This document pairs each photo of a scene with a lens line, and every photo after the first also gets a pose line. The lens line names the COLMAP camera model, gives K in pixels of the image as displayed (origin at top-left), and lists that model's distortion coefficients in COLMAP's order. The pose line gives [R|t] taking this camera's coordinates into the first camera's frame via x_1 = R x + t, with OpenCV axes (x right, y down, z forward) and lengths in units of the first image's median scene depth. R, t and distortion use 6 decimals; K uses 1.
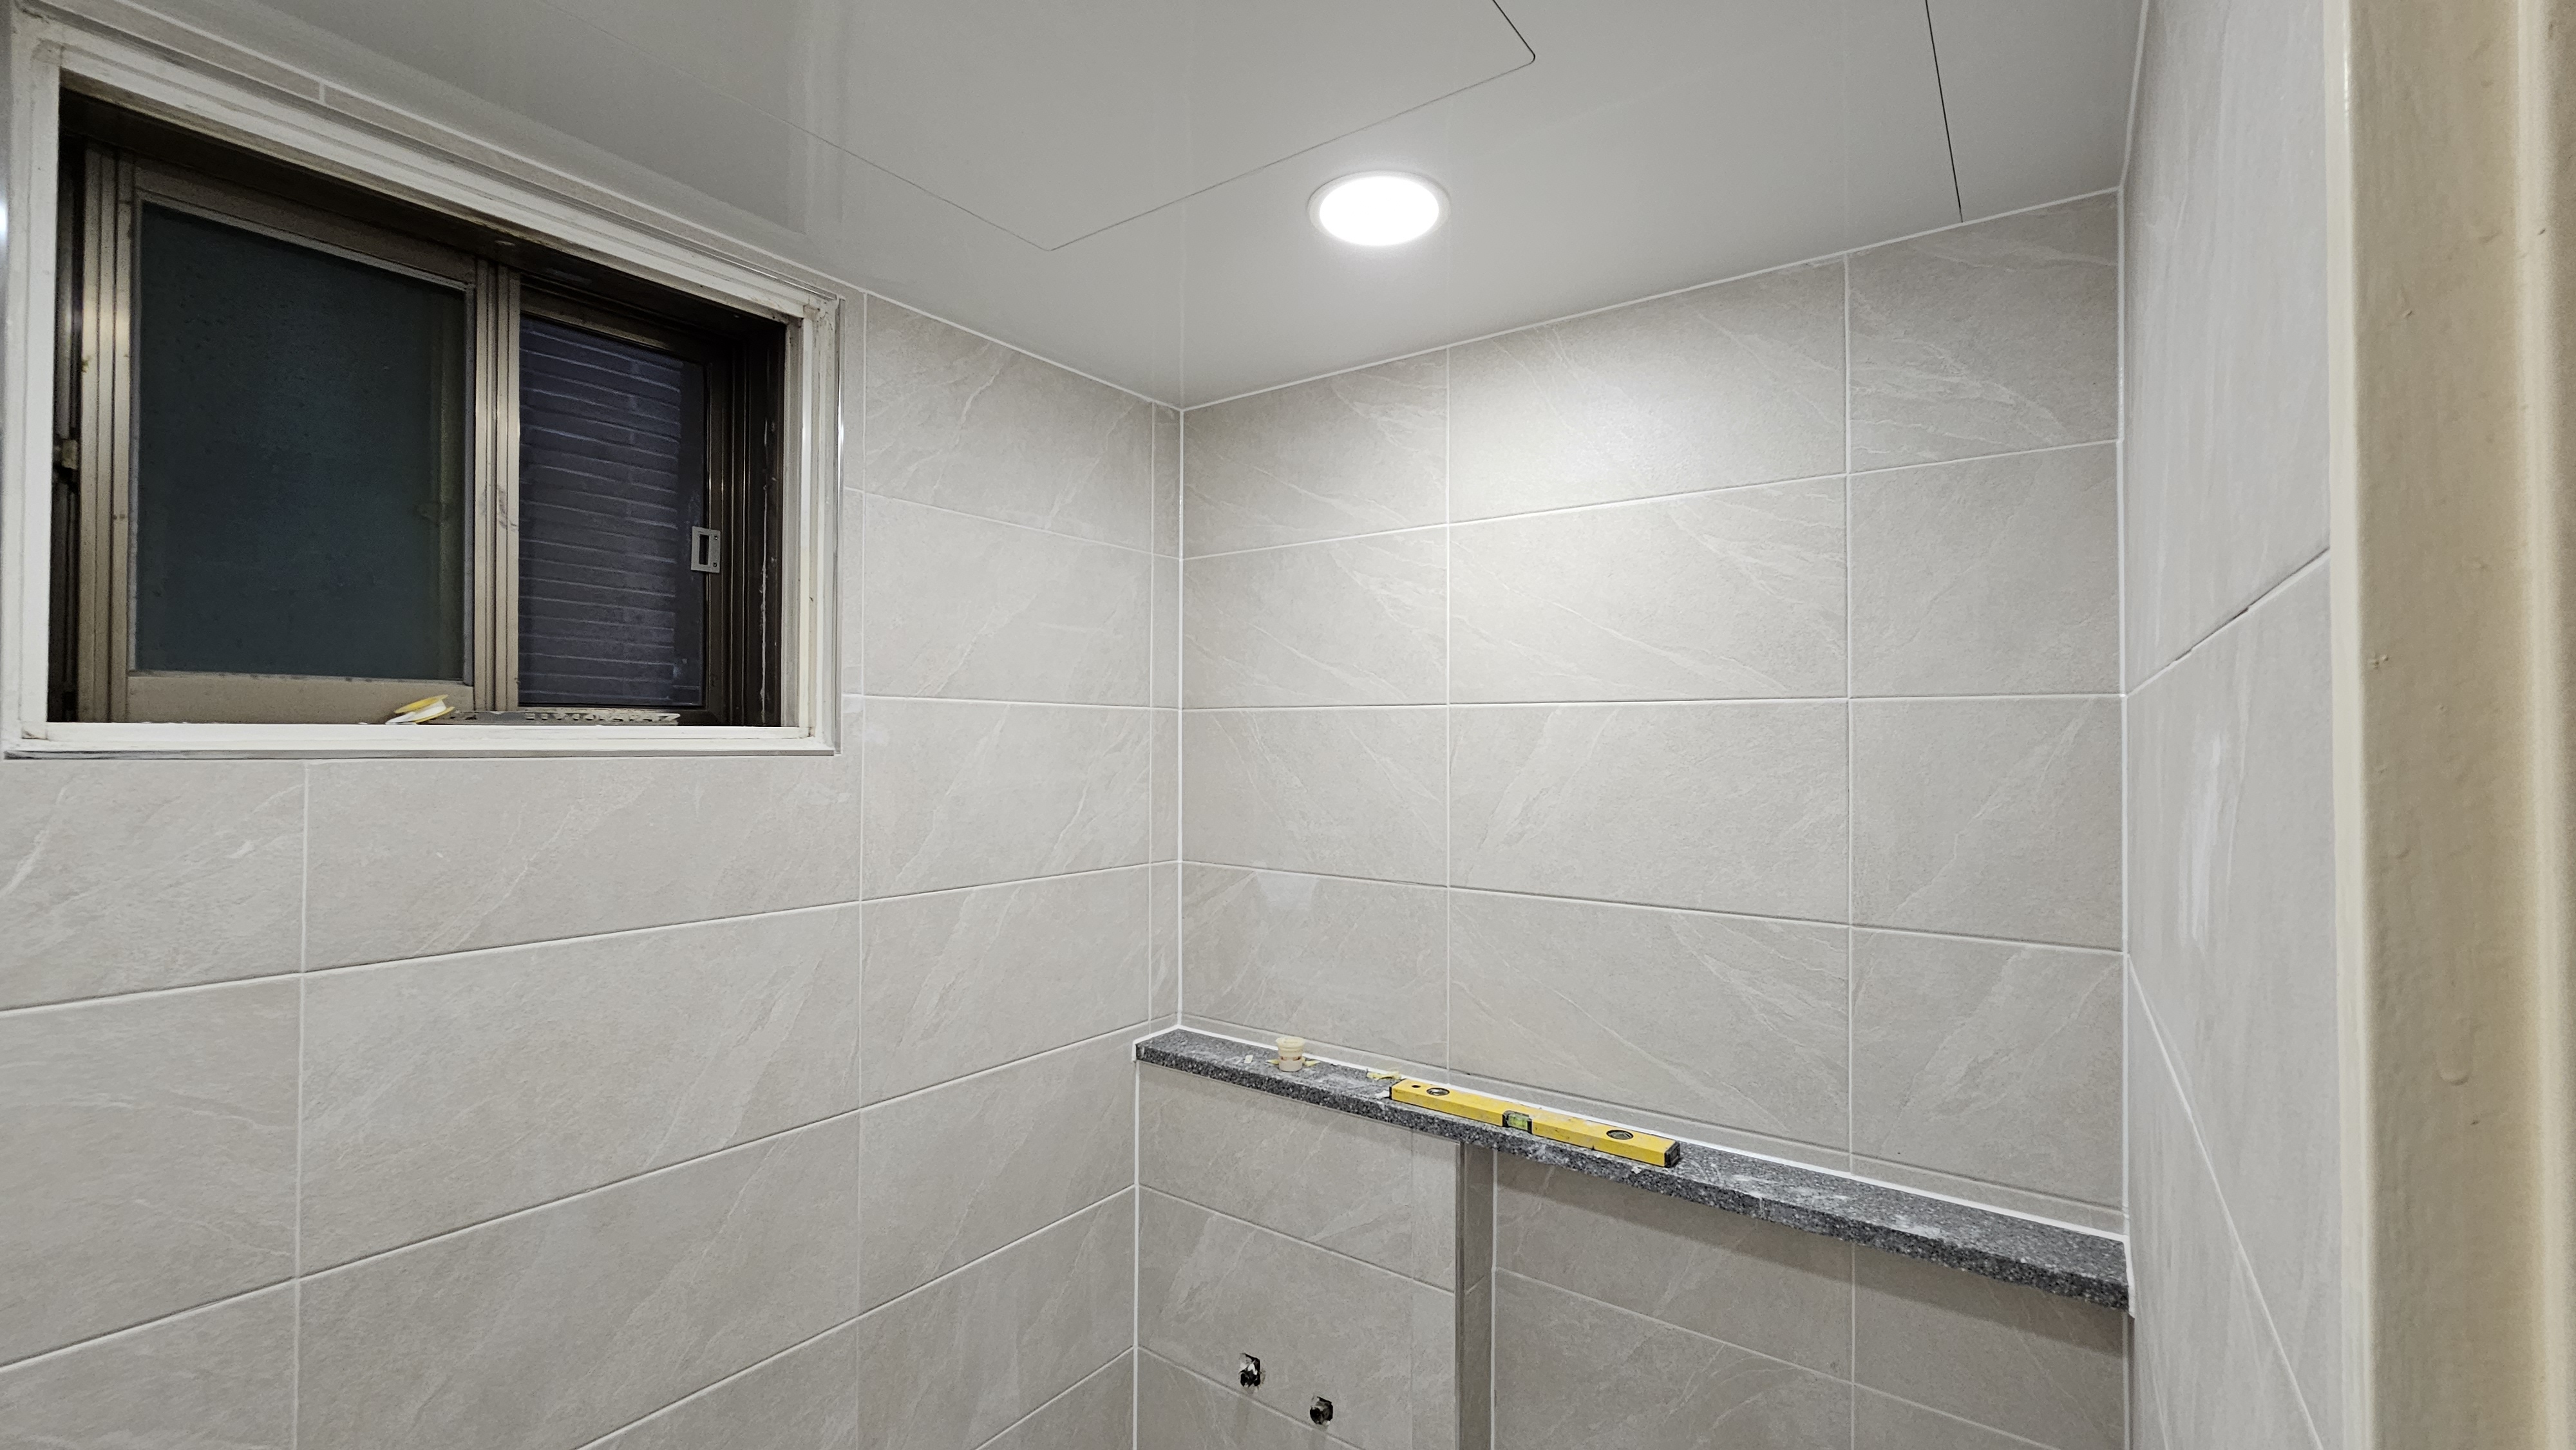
lens RADIAL K [[1050.3, 0, 1319.8], [0, 1050.3, 723.2], [0, 0, 1]] dist [-0.006995, 0.001774]
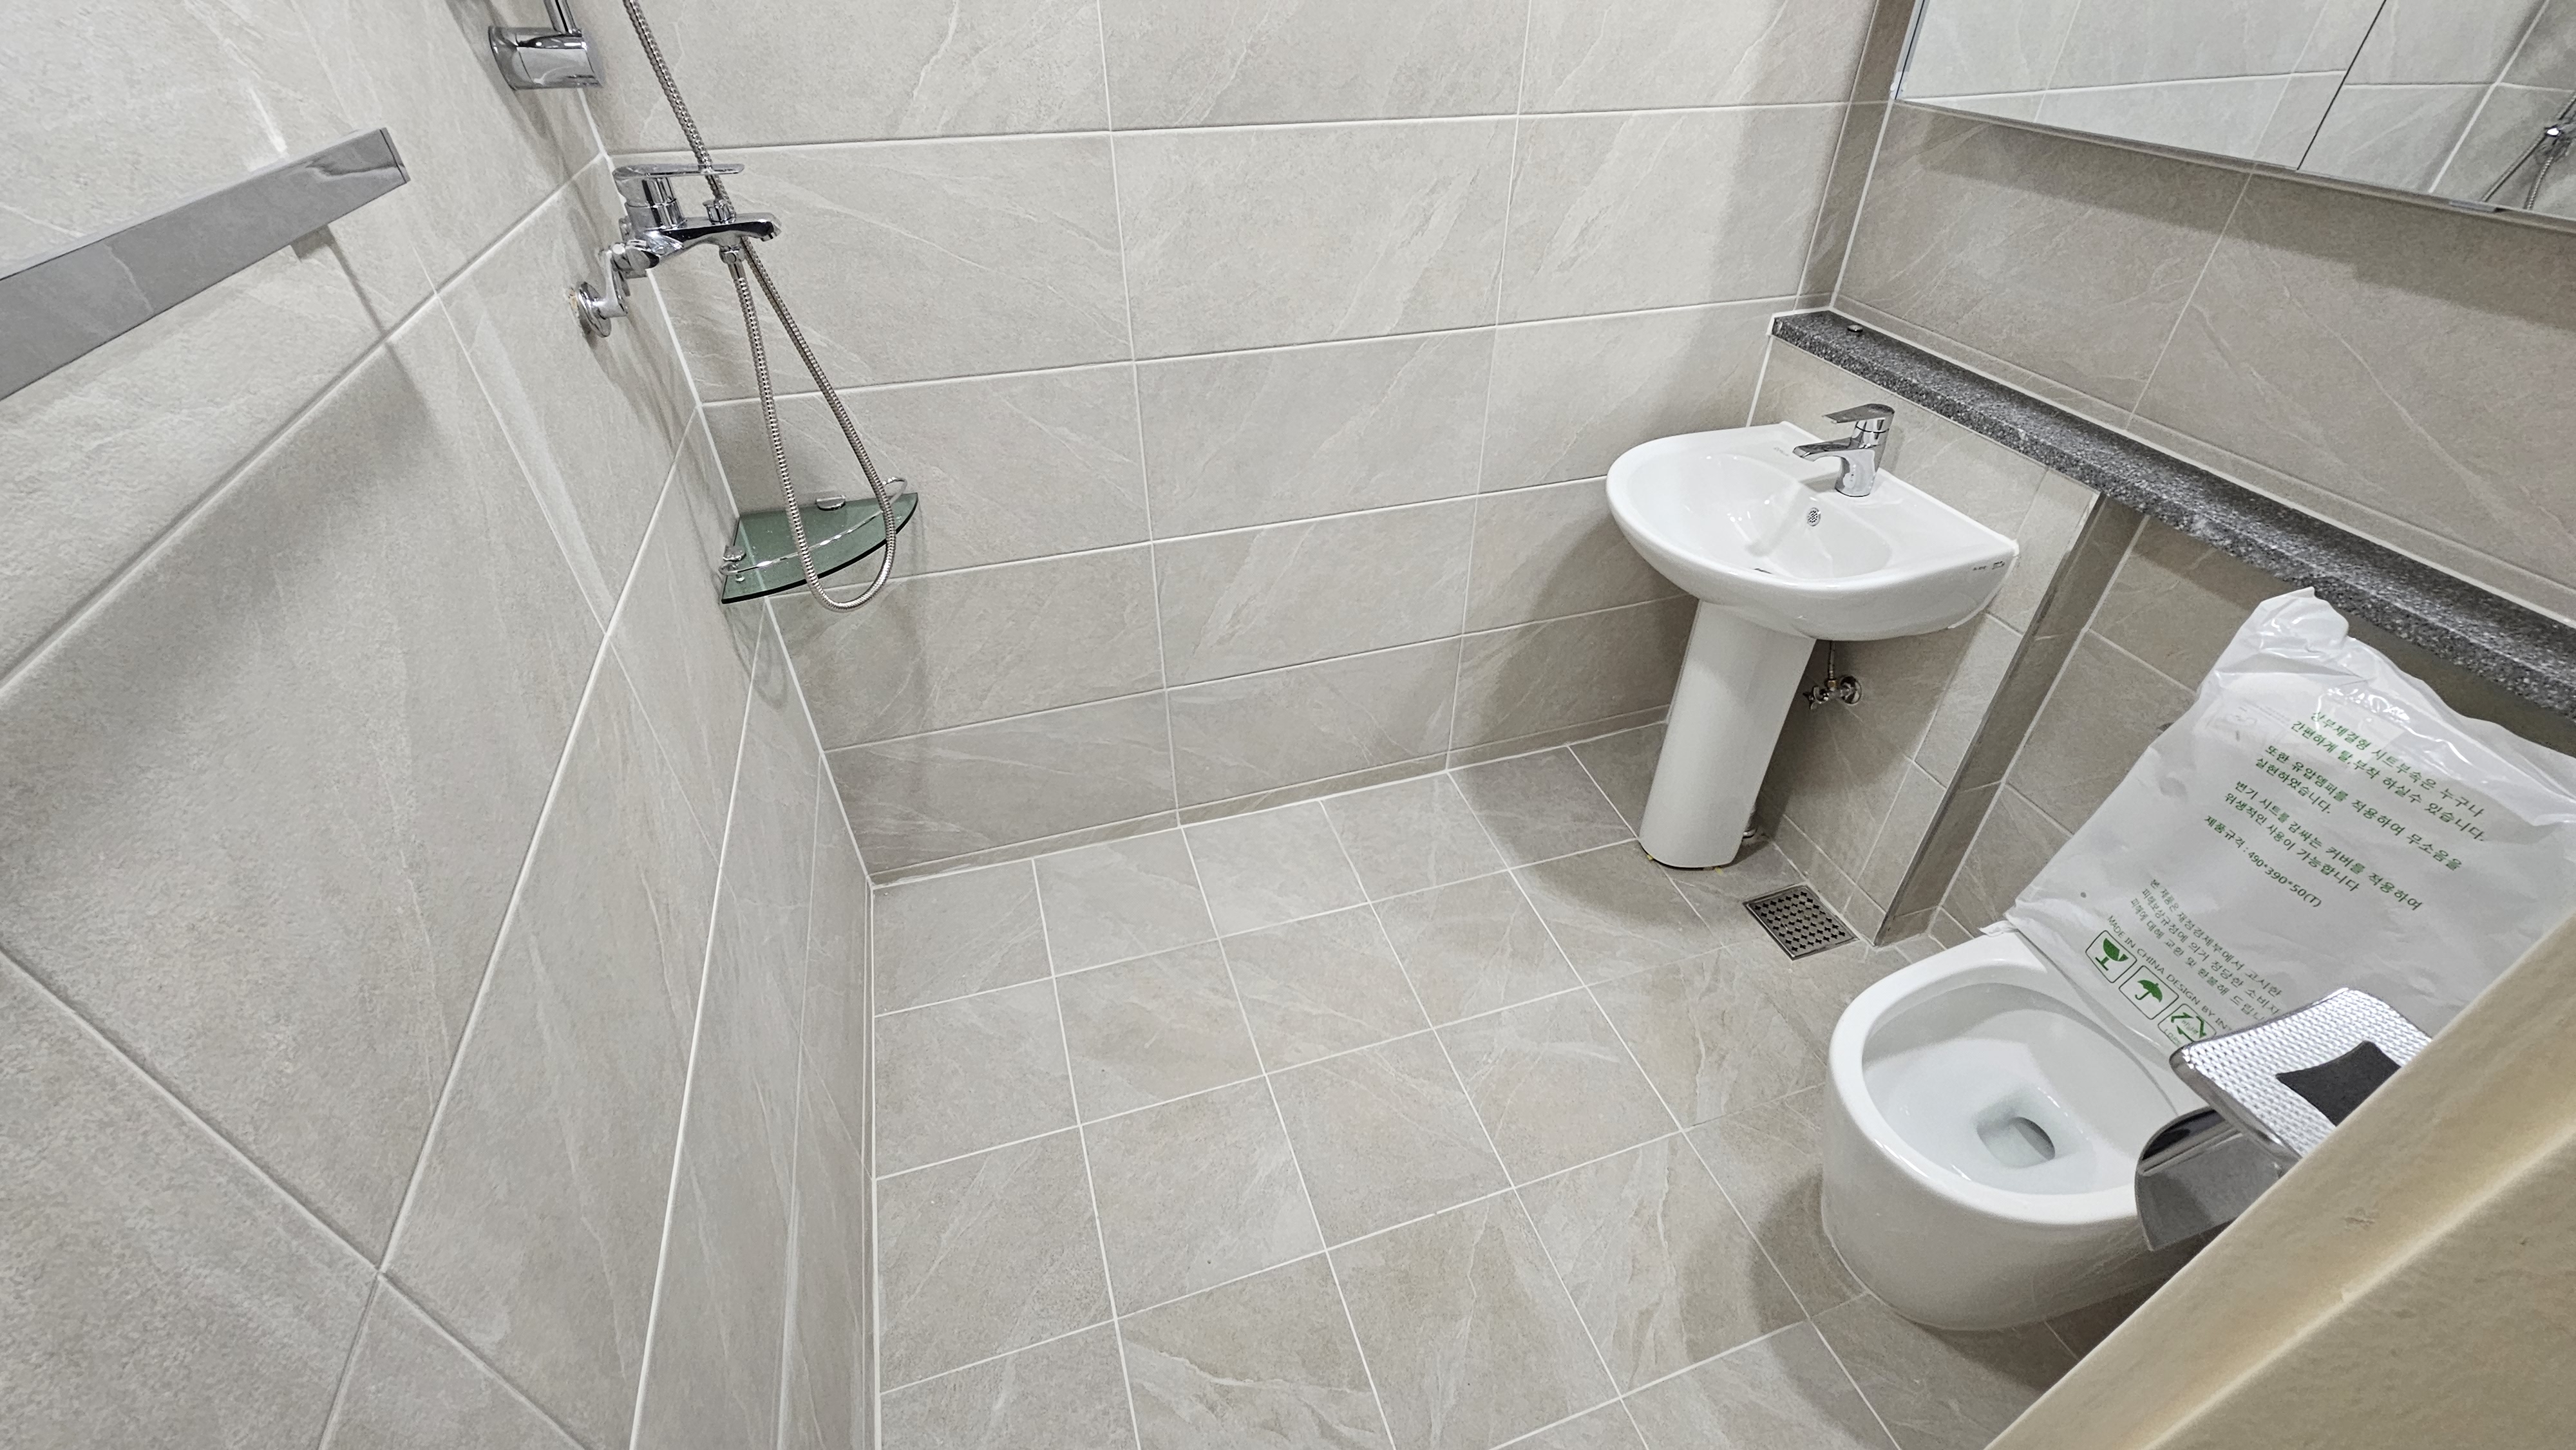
lens RADIAL K [[1050.3, 0, 1318.4], [0, 1050.3, 724.2], [0, 0, 1]] dist [-0.006995, 0.001774]
pose [[0.807003, 0.362457, -0.466231, 0.082207], [0.005036, 0.785237, 0.619174, 0.005210], [0.590526, -0.502023, 0.631864, -0.037988]]
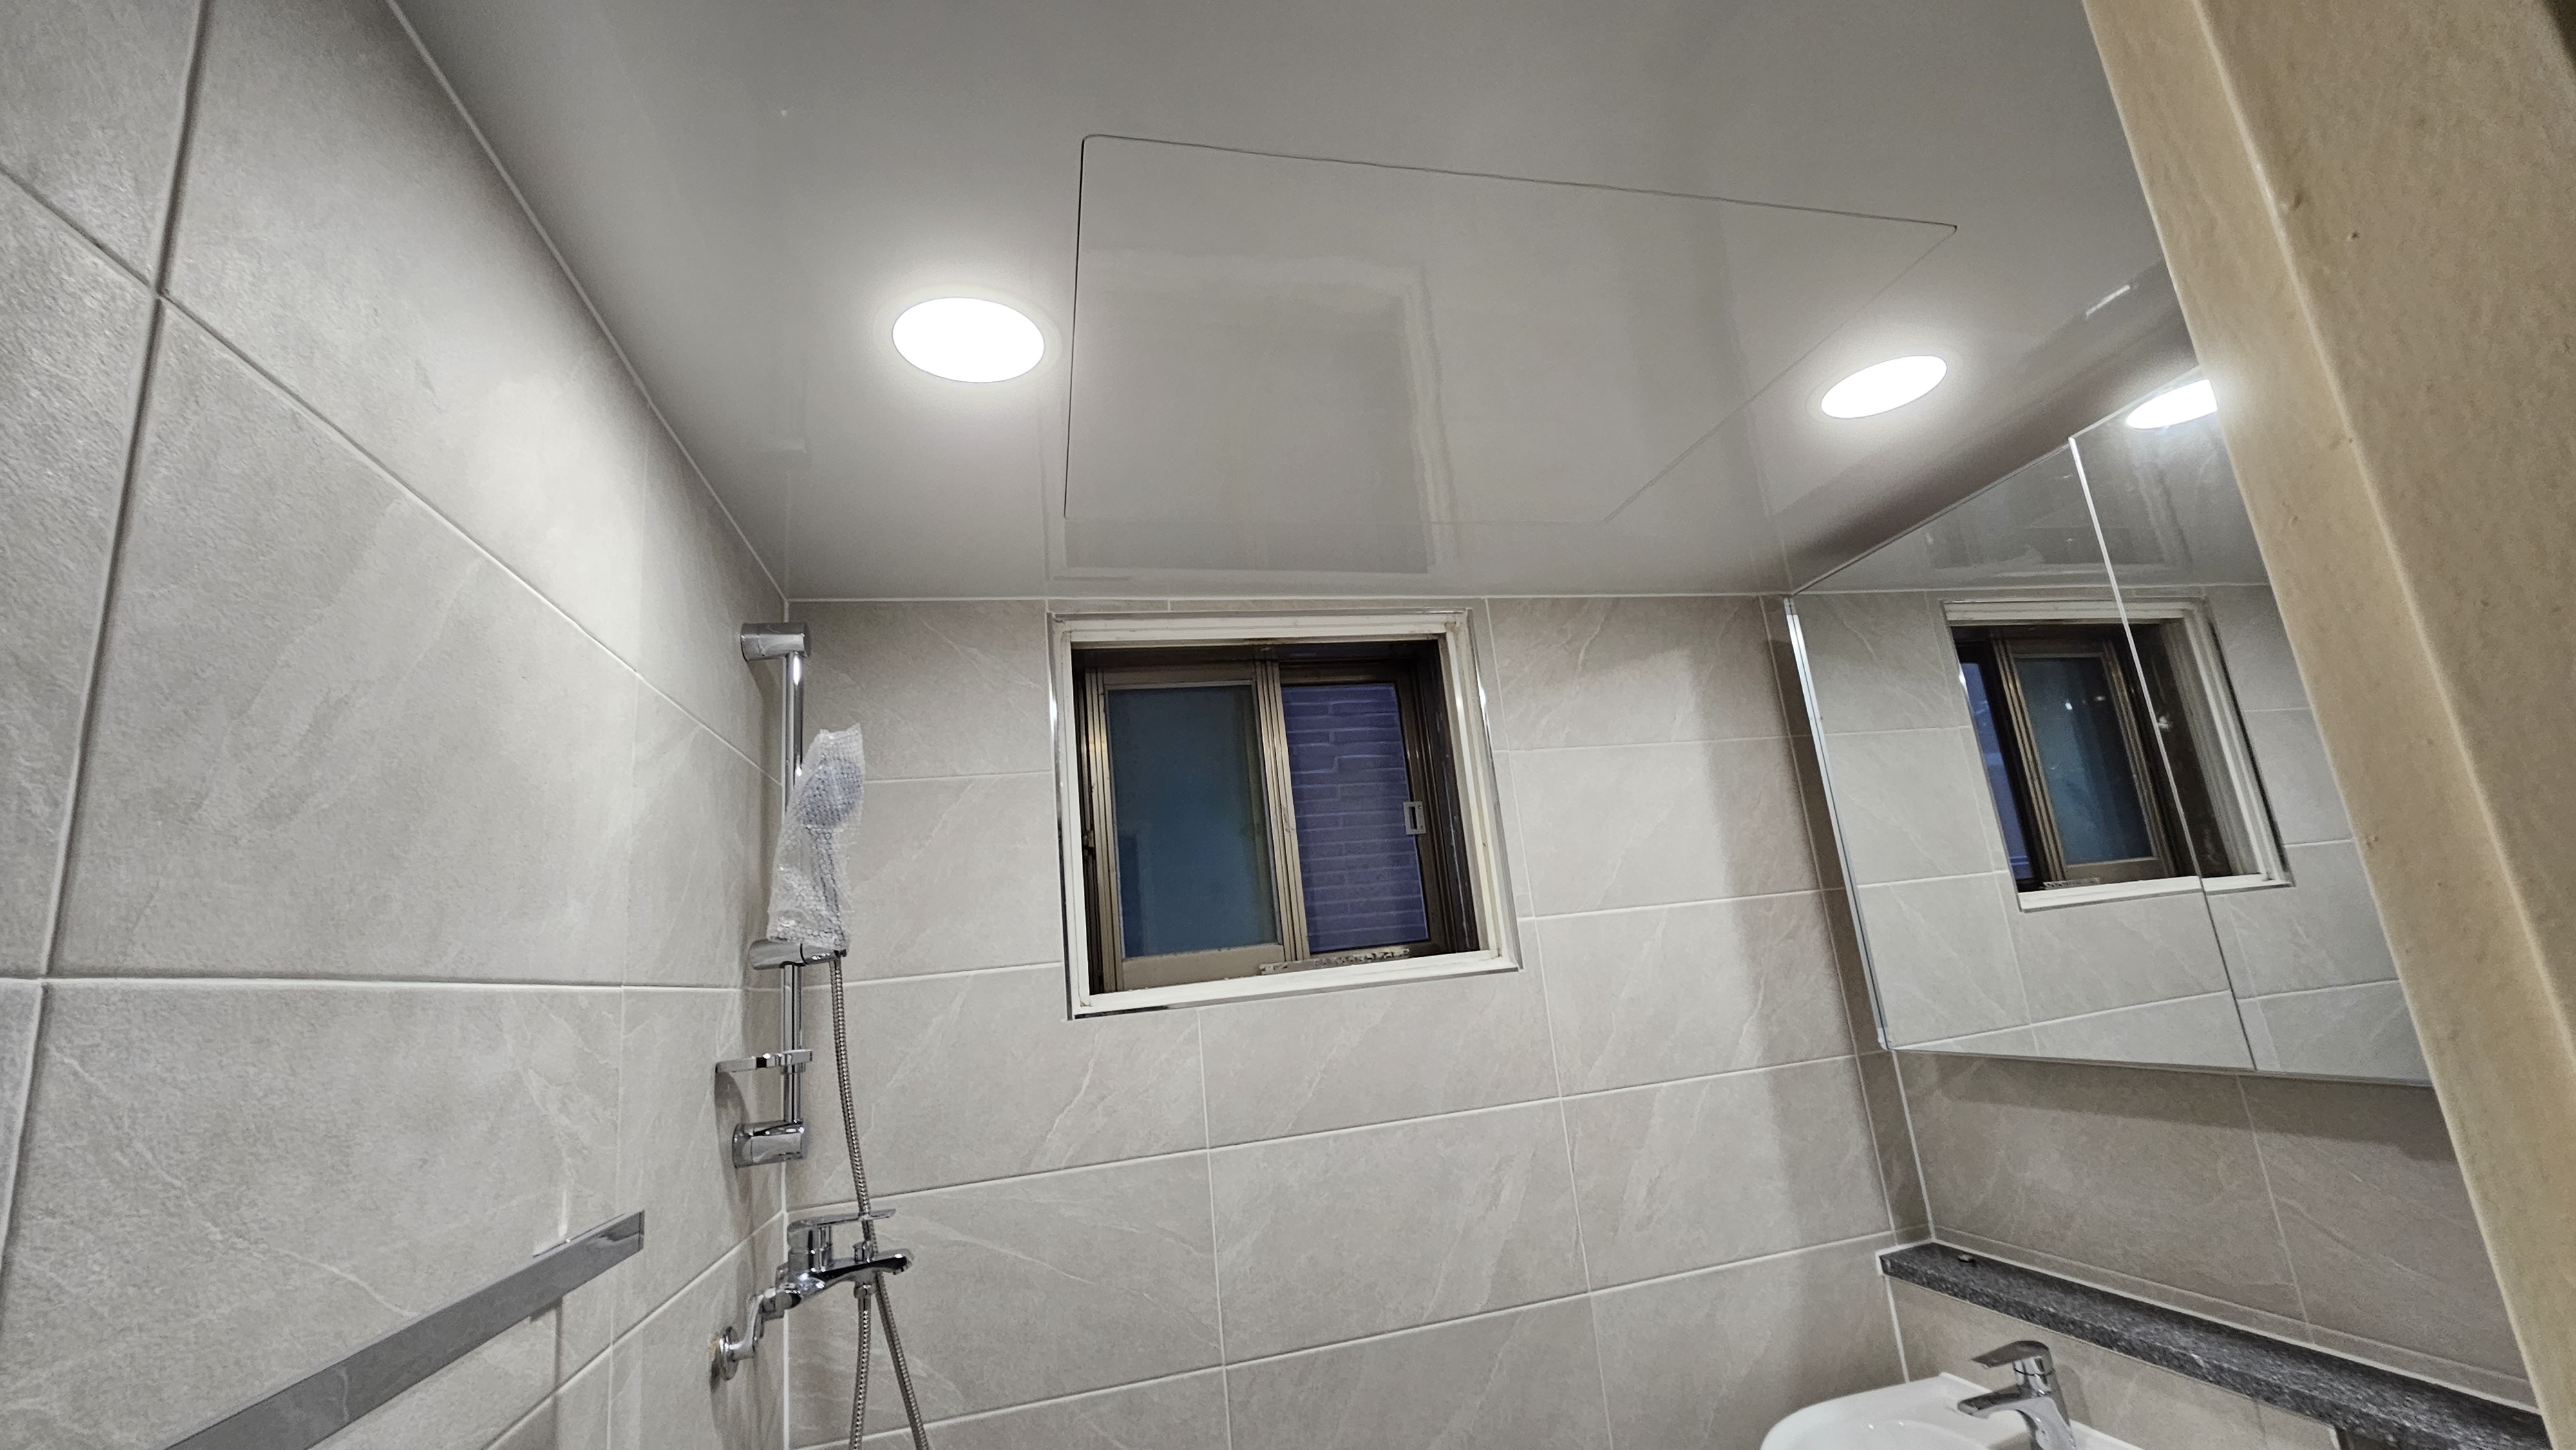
lens RADIAL K [[1050.3, 0, 1316.4], [0, 1050.3, 715.3], [0, 0, 1]] dist [-0.006995, 0.001774]
pose [[0.751651, -0.231219, -0.617704, 0.161878], [0.116455, 0.968350, -0.220764, -0.013305], [0.649198, 0.094003, 0.754788, -0.081868]]
